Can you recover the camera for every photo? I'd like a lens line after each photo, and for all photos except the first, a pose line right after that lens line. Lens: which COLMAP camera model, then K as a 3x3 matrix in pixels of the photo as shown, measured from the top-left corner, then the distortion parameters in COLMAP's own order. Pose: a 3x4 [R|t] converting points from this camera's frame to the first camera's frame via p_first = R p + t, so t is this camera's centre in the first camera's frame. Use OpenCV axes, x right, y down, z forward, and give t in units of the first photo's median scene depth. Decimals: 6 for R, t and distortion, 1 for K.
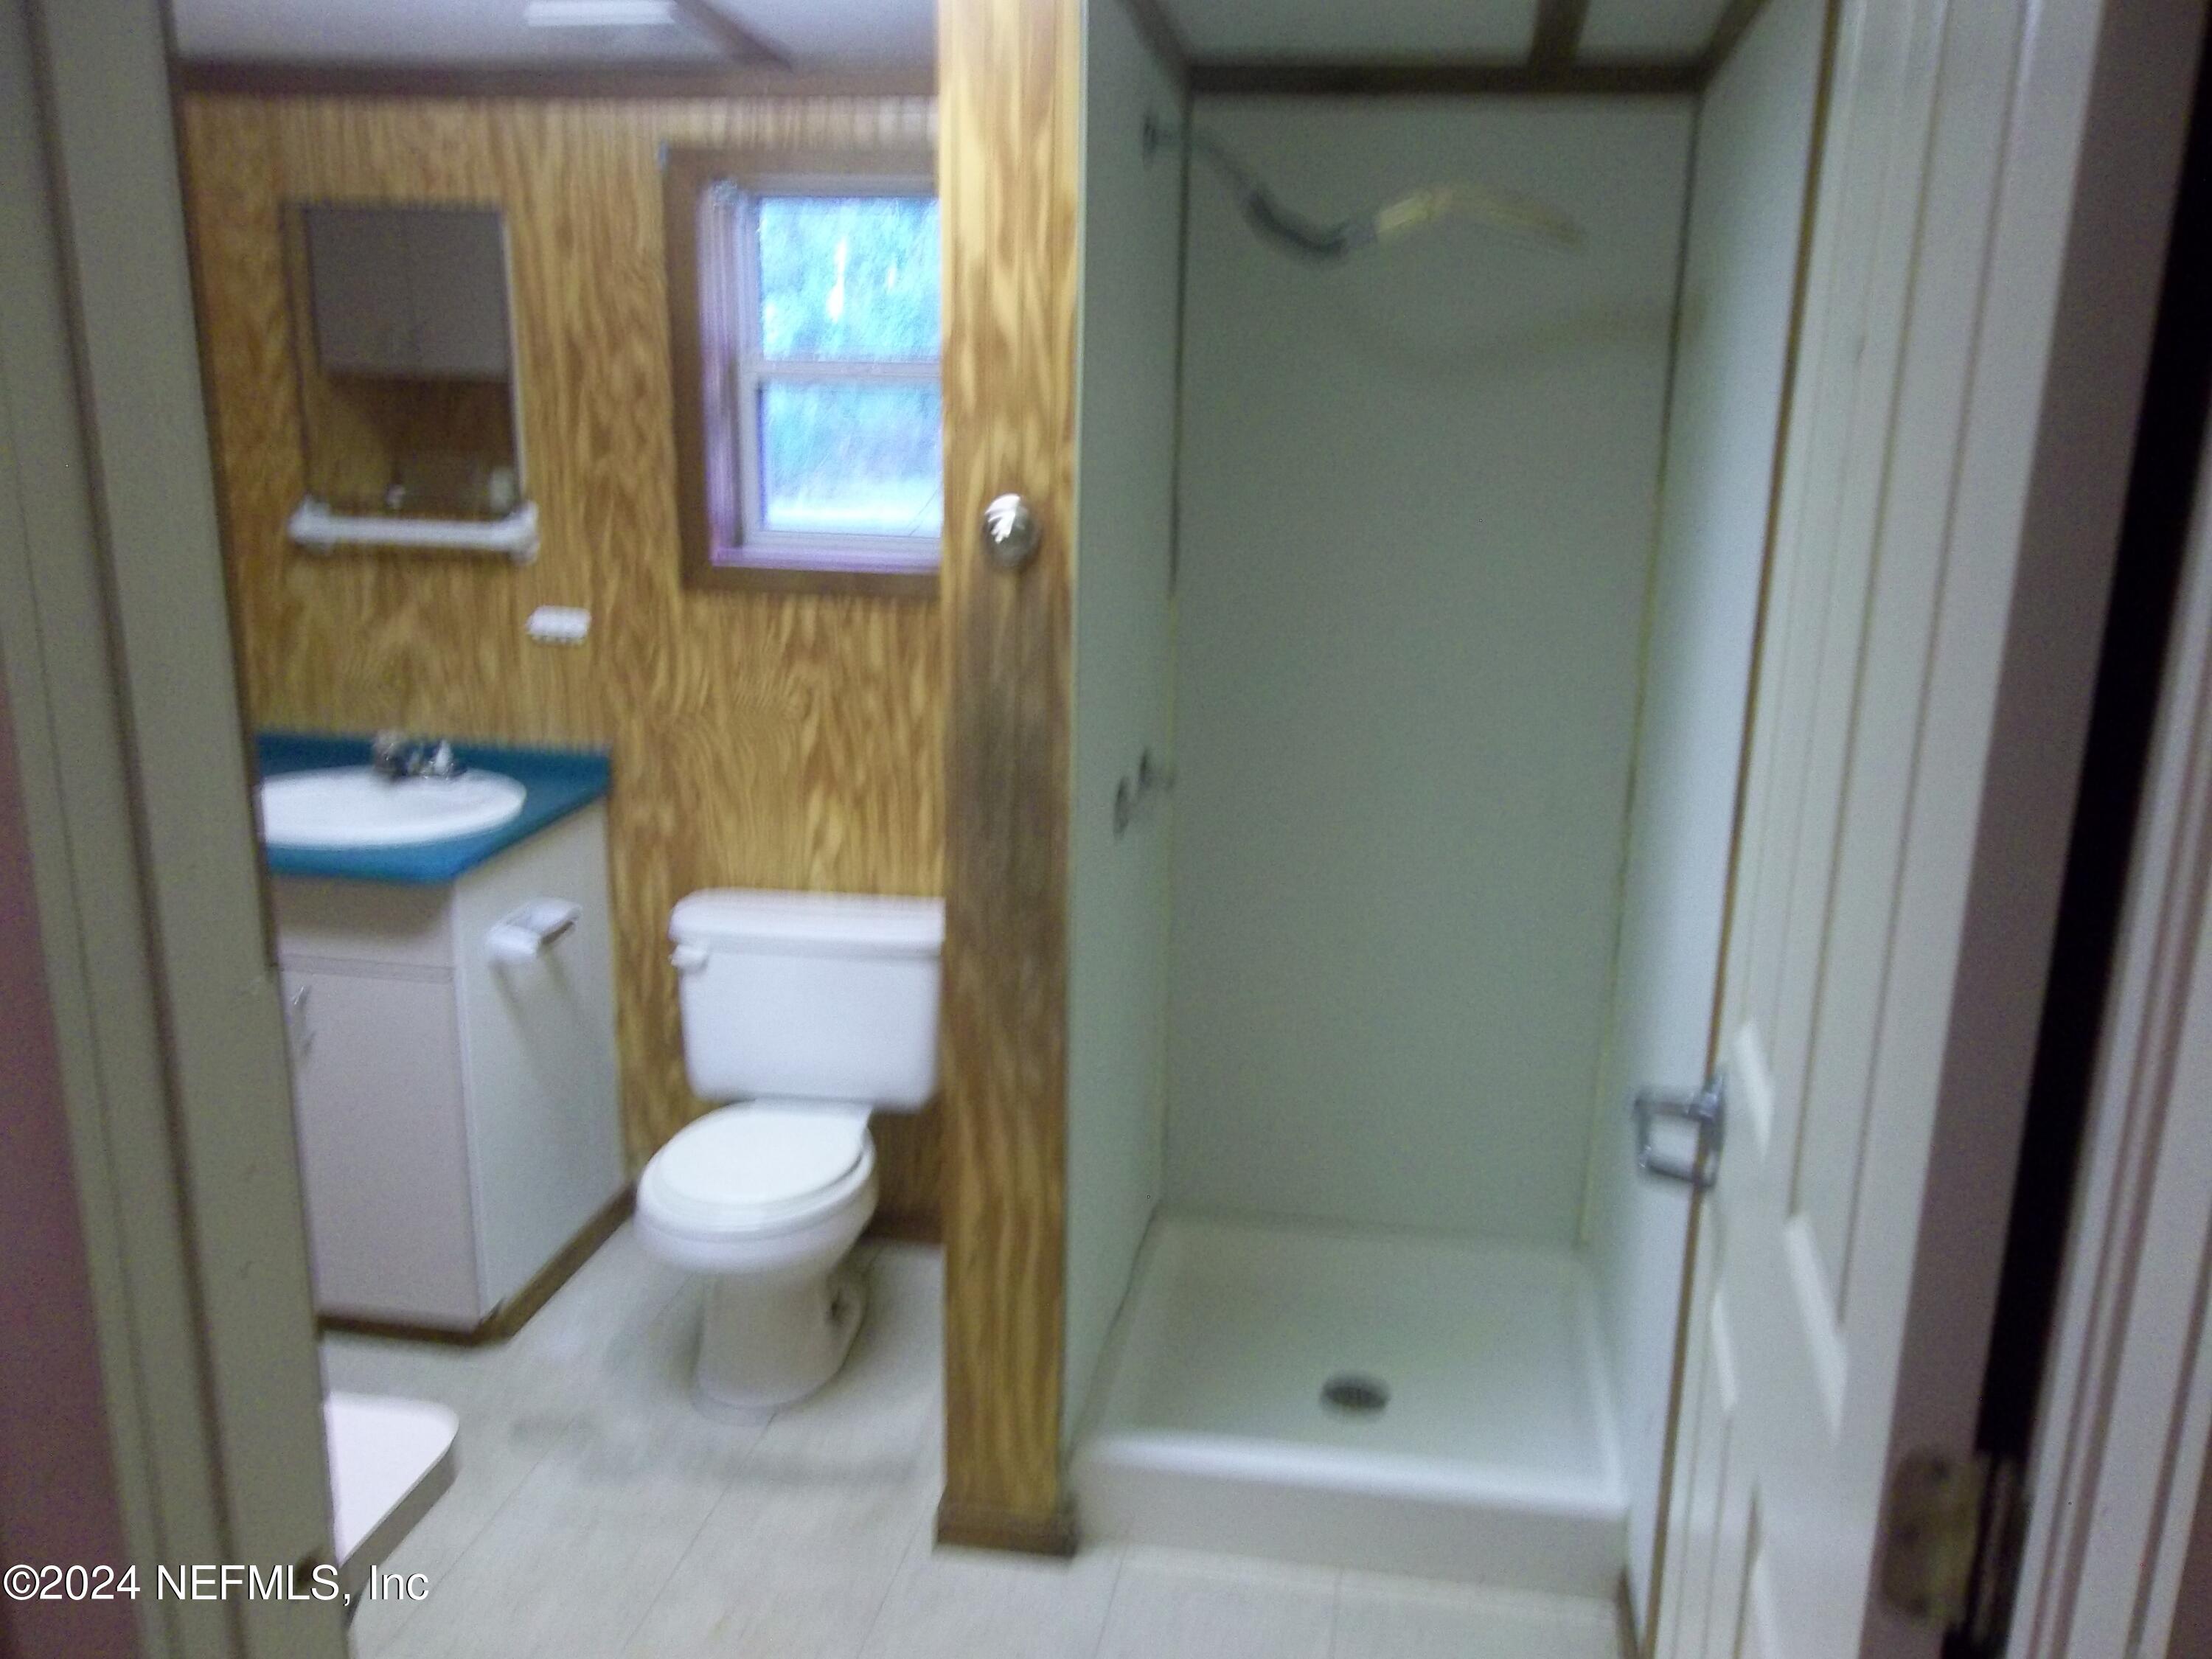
lens RADIAL K [[1840.6, 0, 1106.0], [0, 1840.6, 829.5], [0, 0, 1]] dist [0.015950, 0.009526]
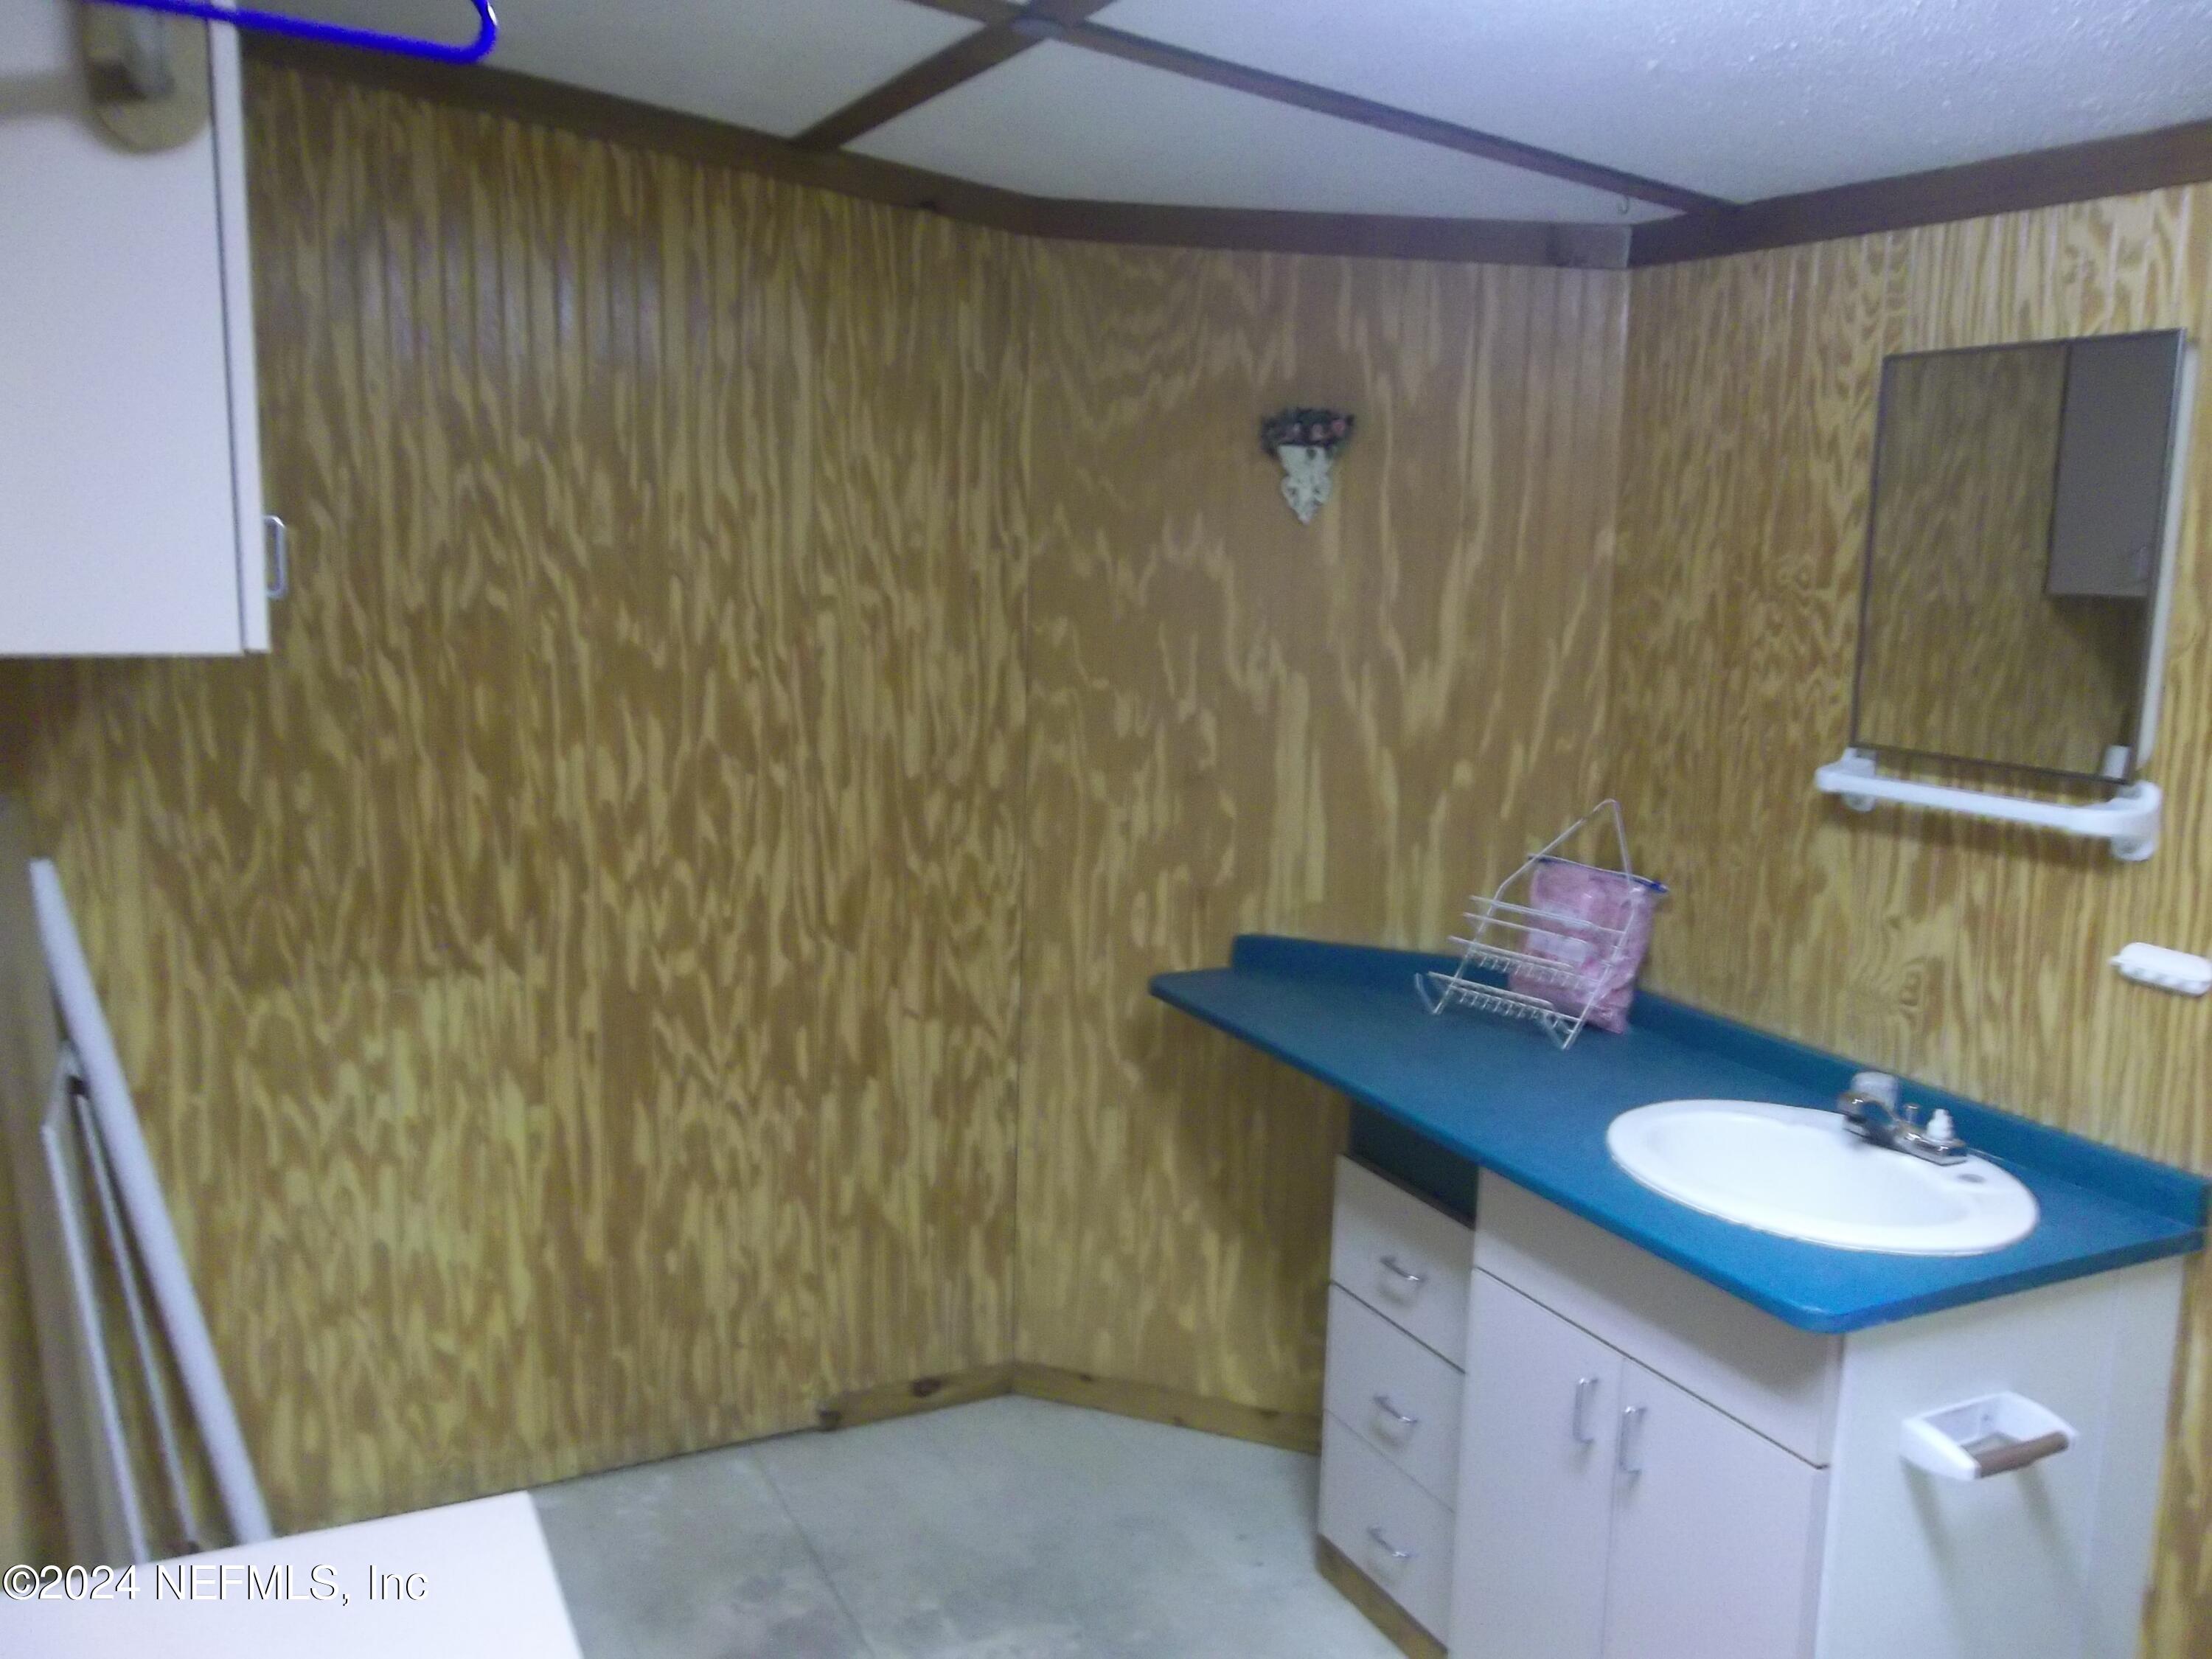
lens RADIAL K [[1832.1, 0, 1094.5], [0, 1832.1, 830.9], [0, 0, 1]] dist [0.008348, -0.005903]
pose [[0.592868, 0.124927, -0.795551, -0.016956], [-0.225830, 0.974046, -0.015339, -0.064835], [0.772987, 0.188754, 0.605693, 0.326480]]
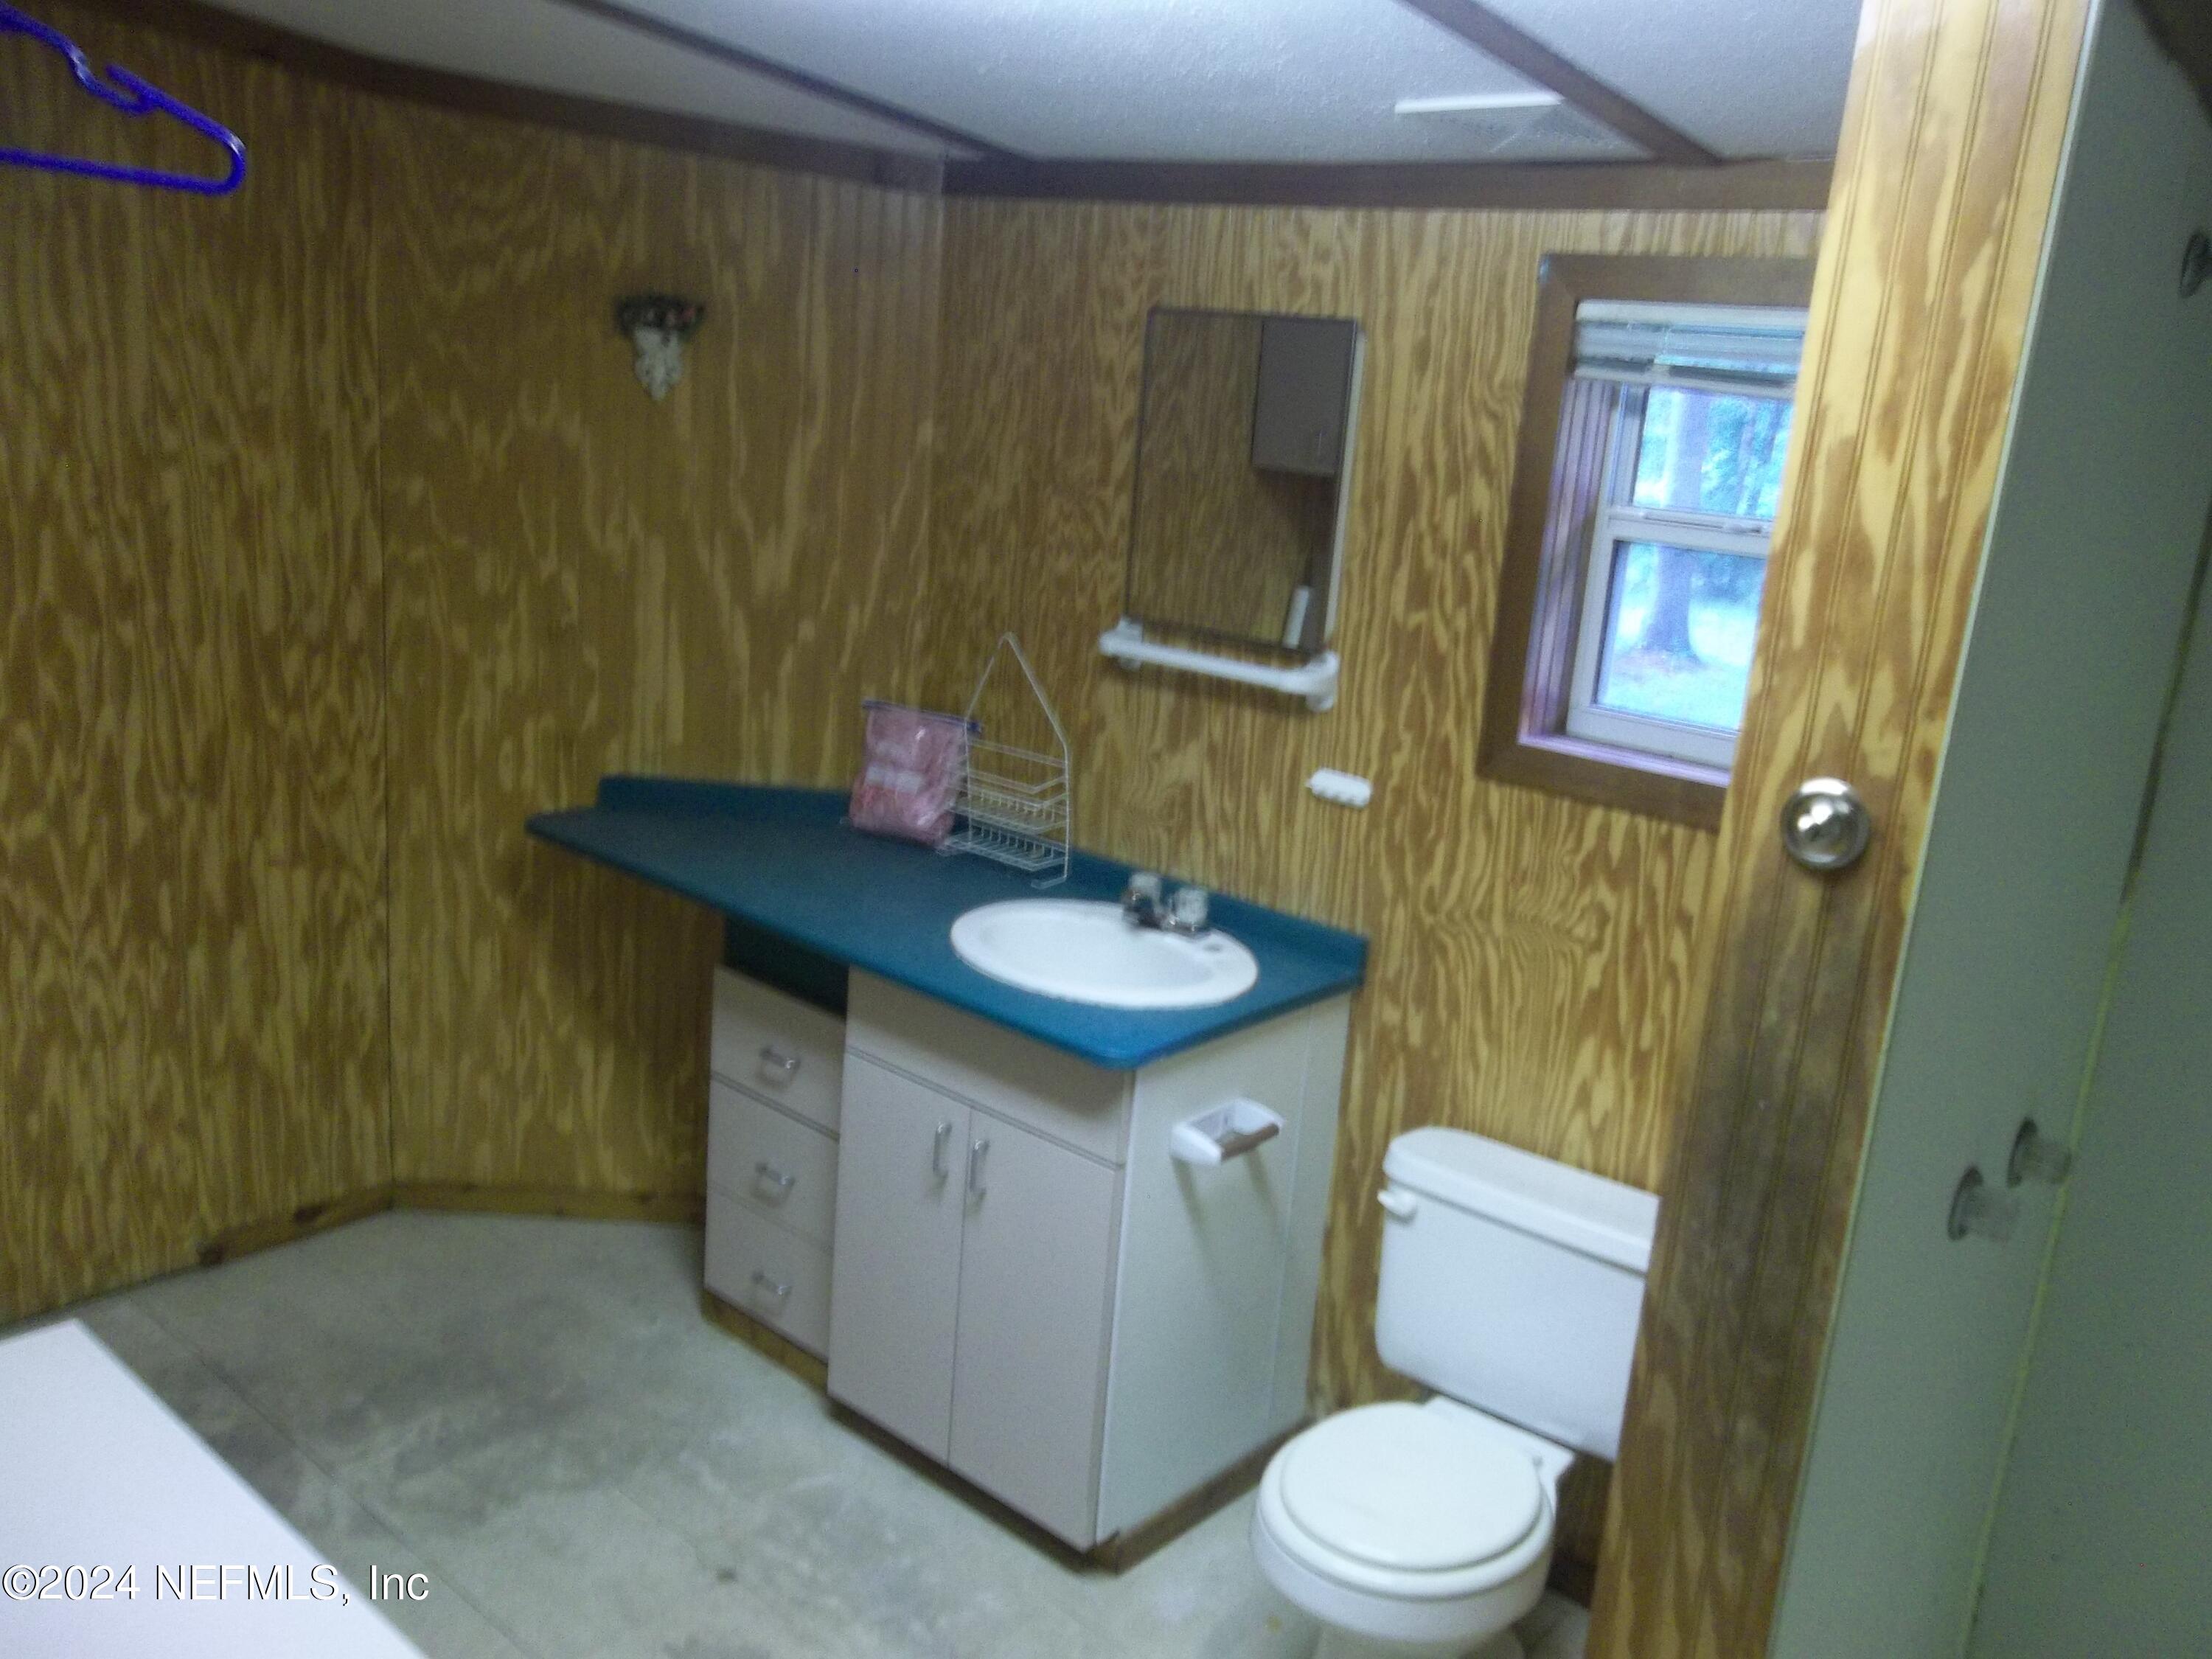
lens RADIAL K [[1832.1, 0, 1094.5], [0, 1832.1, 830.9], [0, 0, 1]] dist [0.008348, -0.005903]
pose [[0.857517, 0.174282, -0.484036, 0.031065], [-0.195951, 0.980596, 0.005927, -0.074298], [0.475677, 0.089765, 0.875028, 0.182949]]
